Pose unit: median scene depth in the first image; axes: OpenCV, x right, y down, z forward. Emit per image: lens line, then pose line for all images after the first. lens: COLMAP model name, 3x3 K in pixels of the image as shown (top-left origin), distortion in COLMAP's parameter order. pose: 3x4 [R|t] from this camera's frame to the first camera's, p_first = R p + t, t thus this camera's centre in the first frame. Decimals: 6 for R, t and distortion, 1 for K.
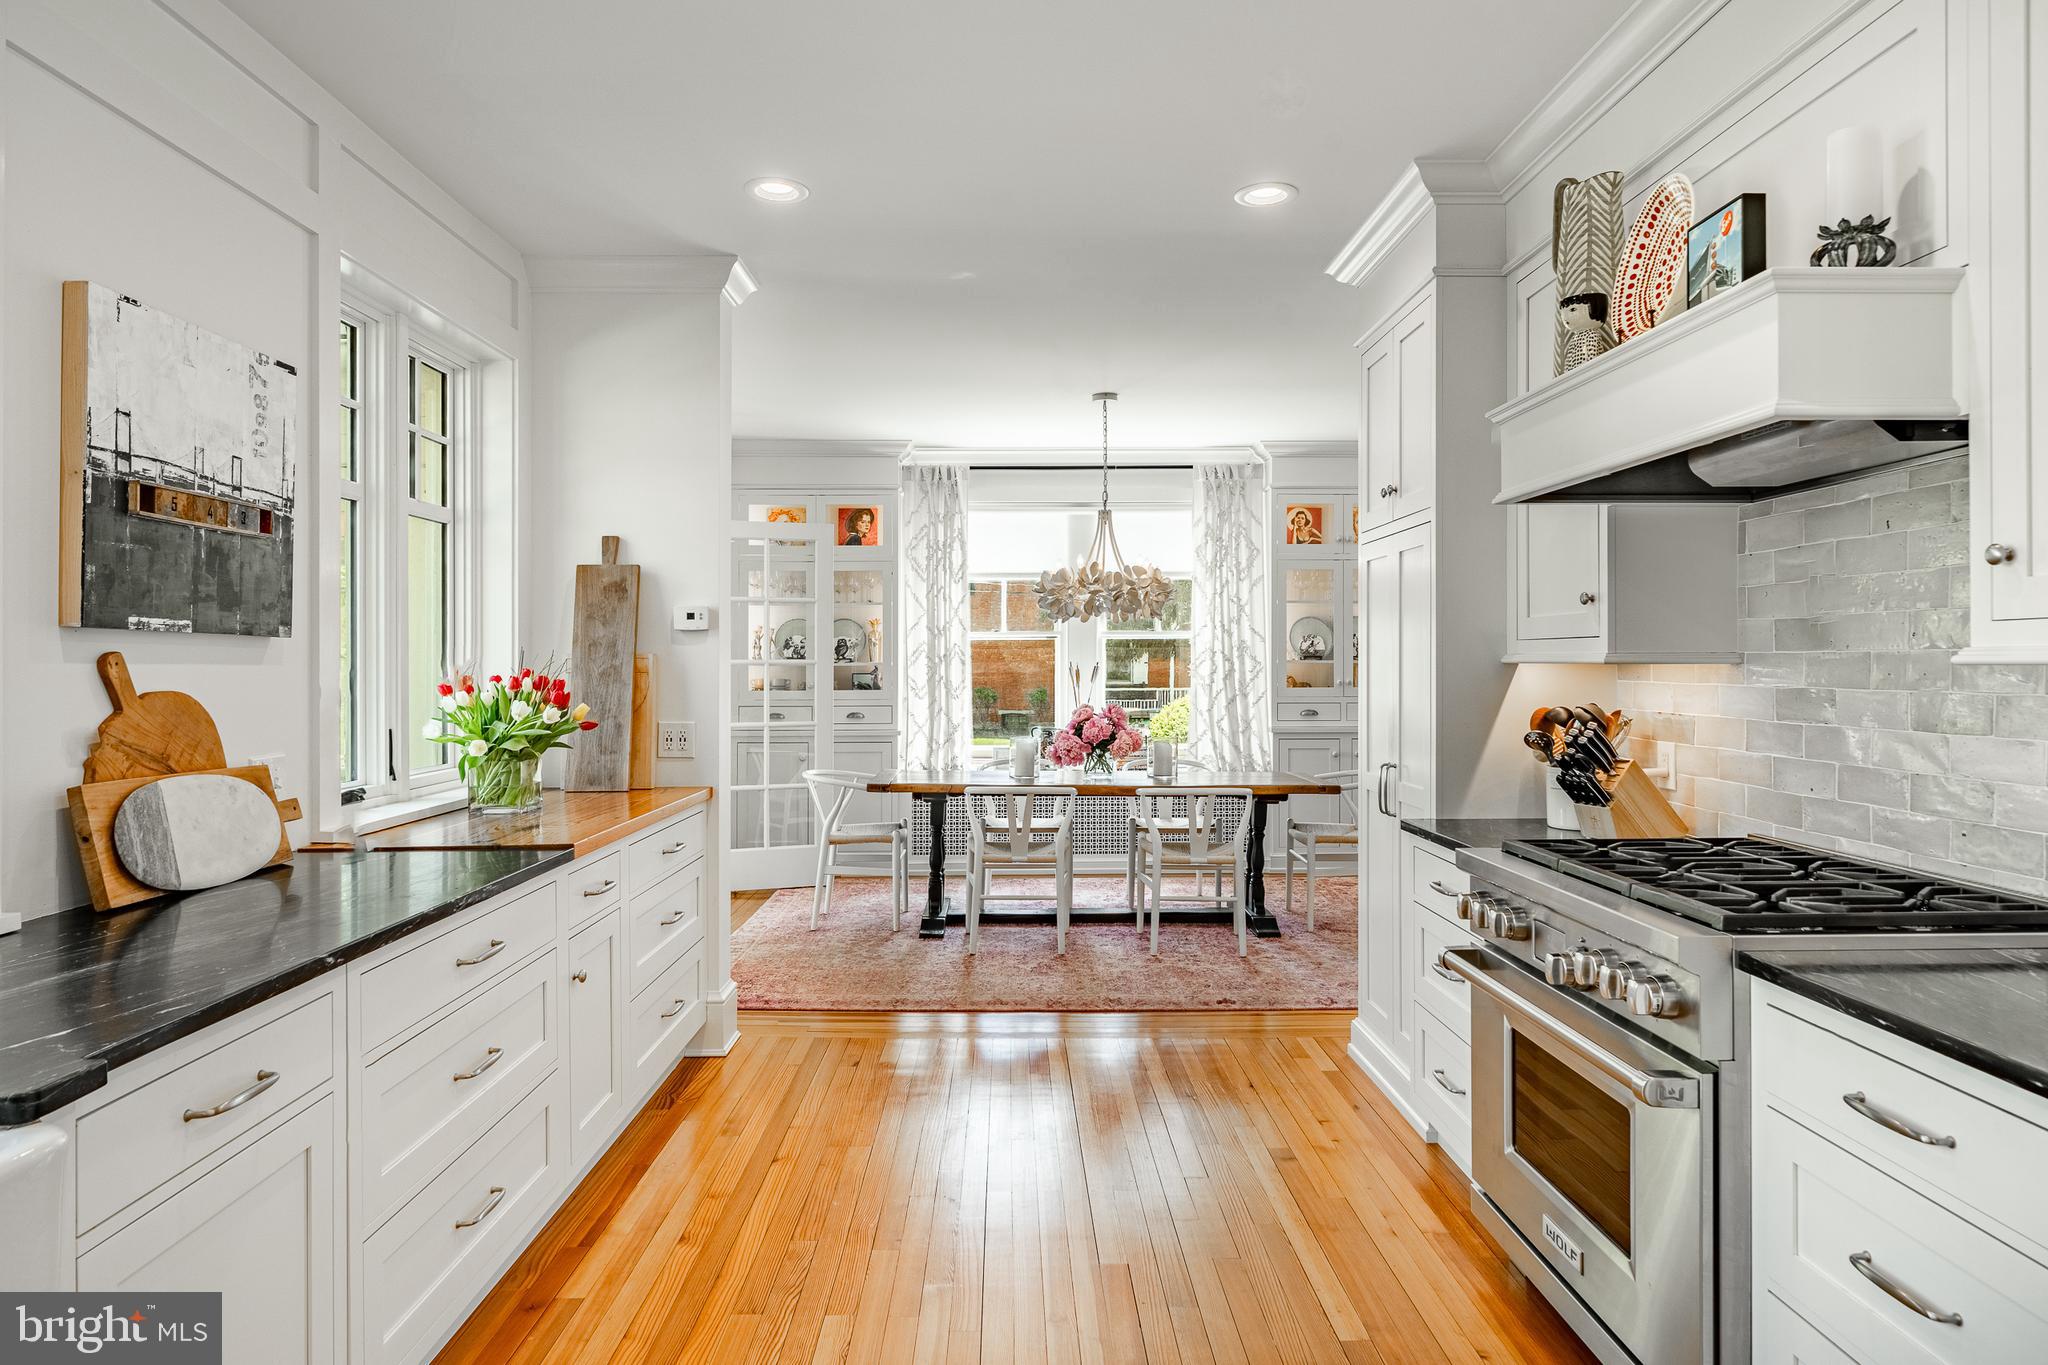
lens RADIAL K [[1182.0, 0, 1025.5], [0, 1182.0, 677.7], [0, 0, 1]] dist [0.002570, 0.000379]
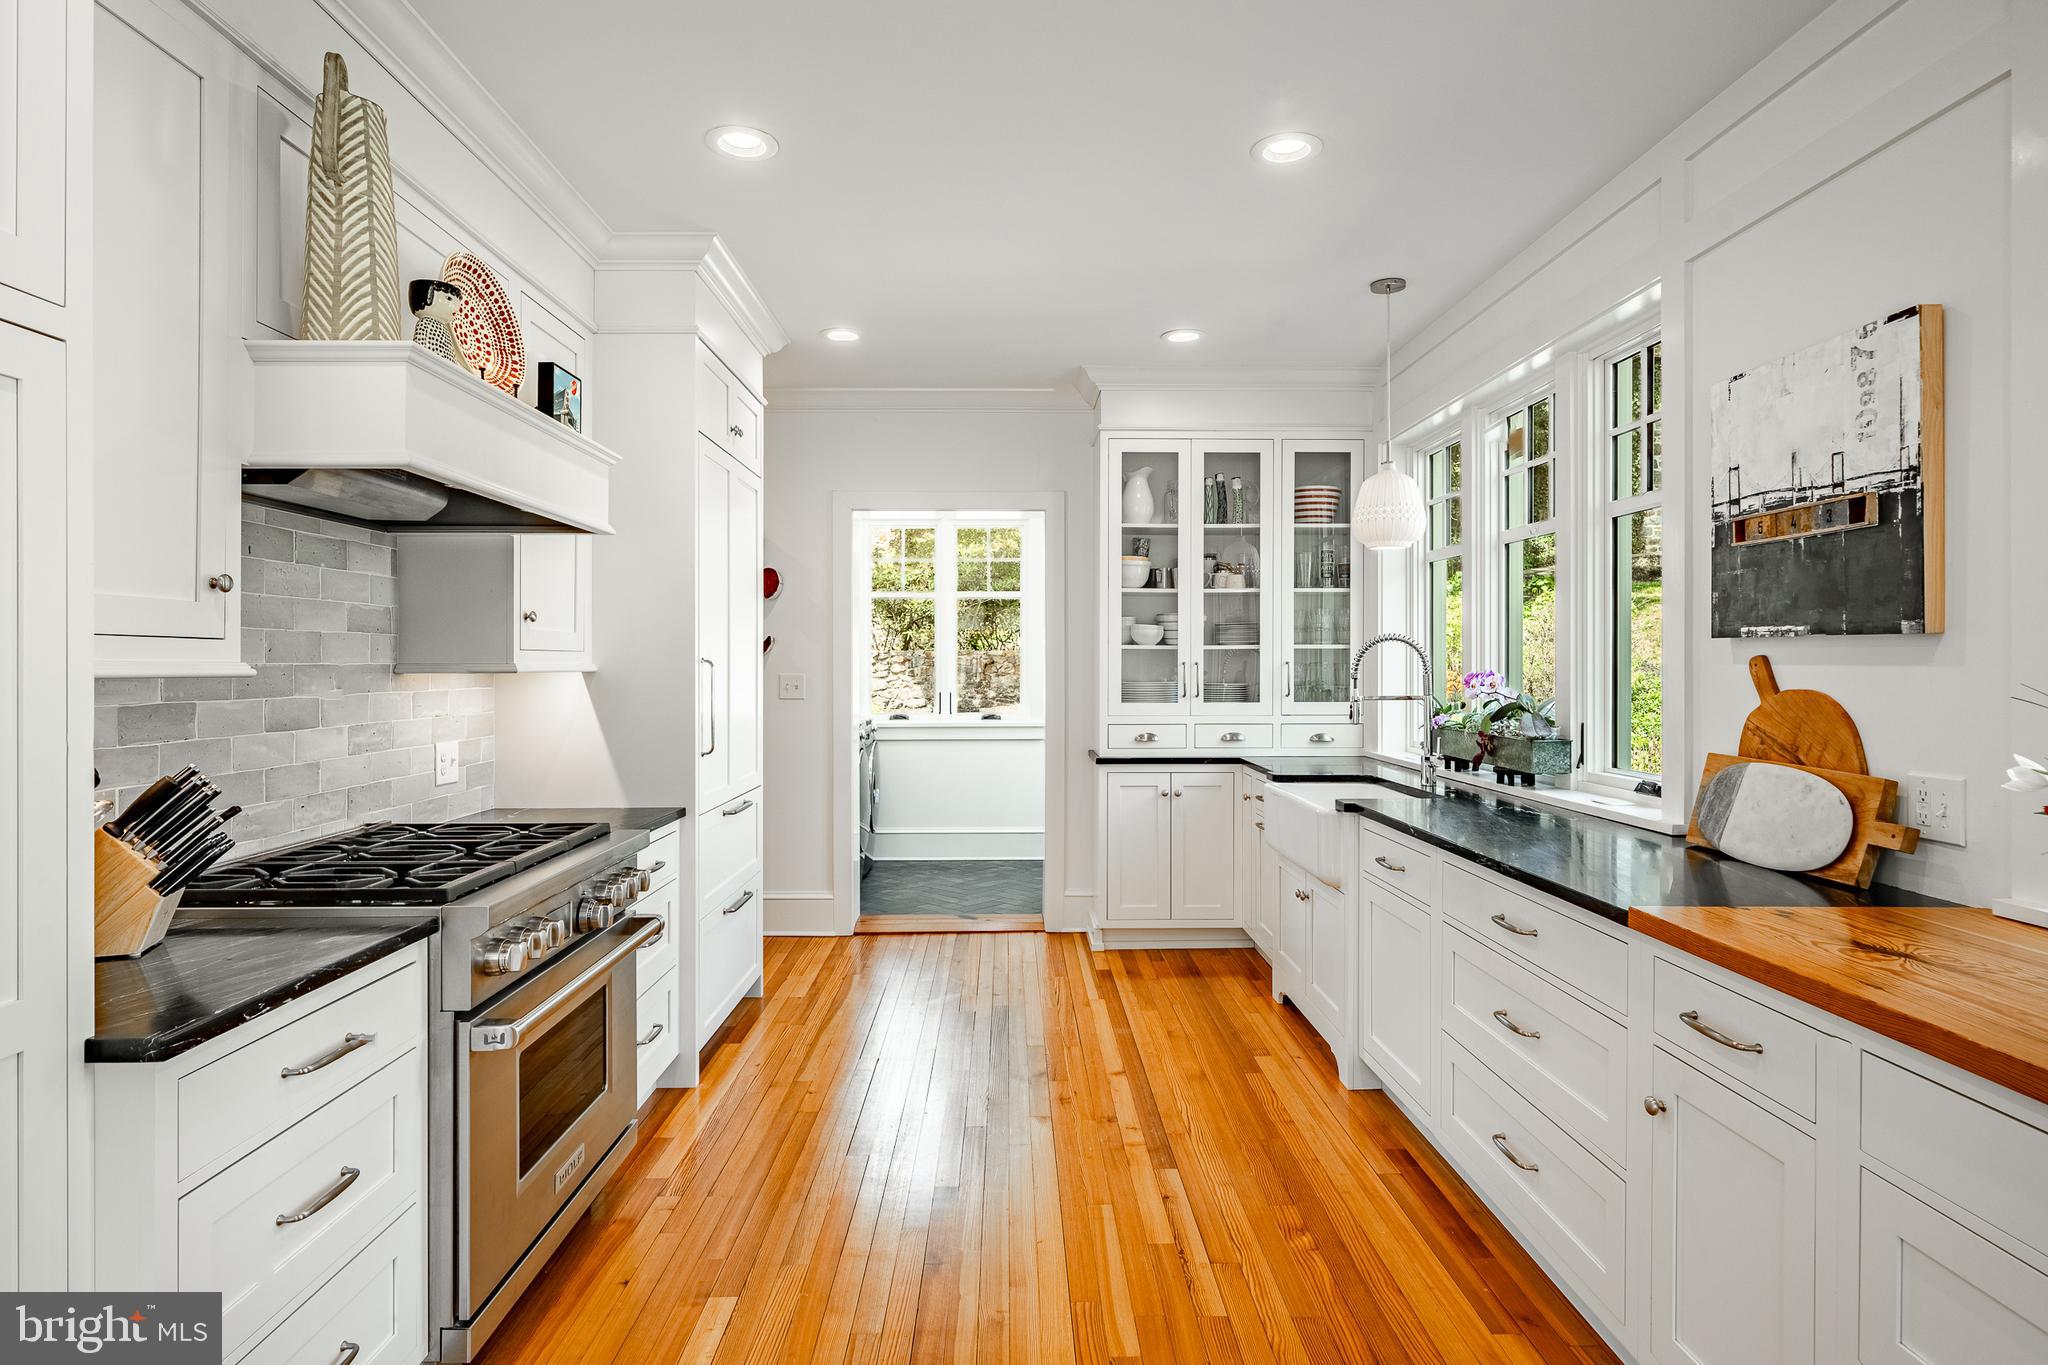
lens RADIAL K [[1083.1, 0, 1017.3], [0, 1083.1, 651.8], [0, 0, 1]] dist [-0.005965, 0.000637]
pose [[-0.999969, 0.006223, -0.004751, 0.015004], [0.006230, 0.999979, -0.001516, -0.026483], [0.004741, -0.001545, -0.999988, 1.949412]]
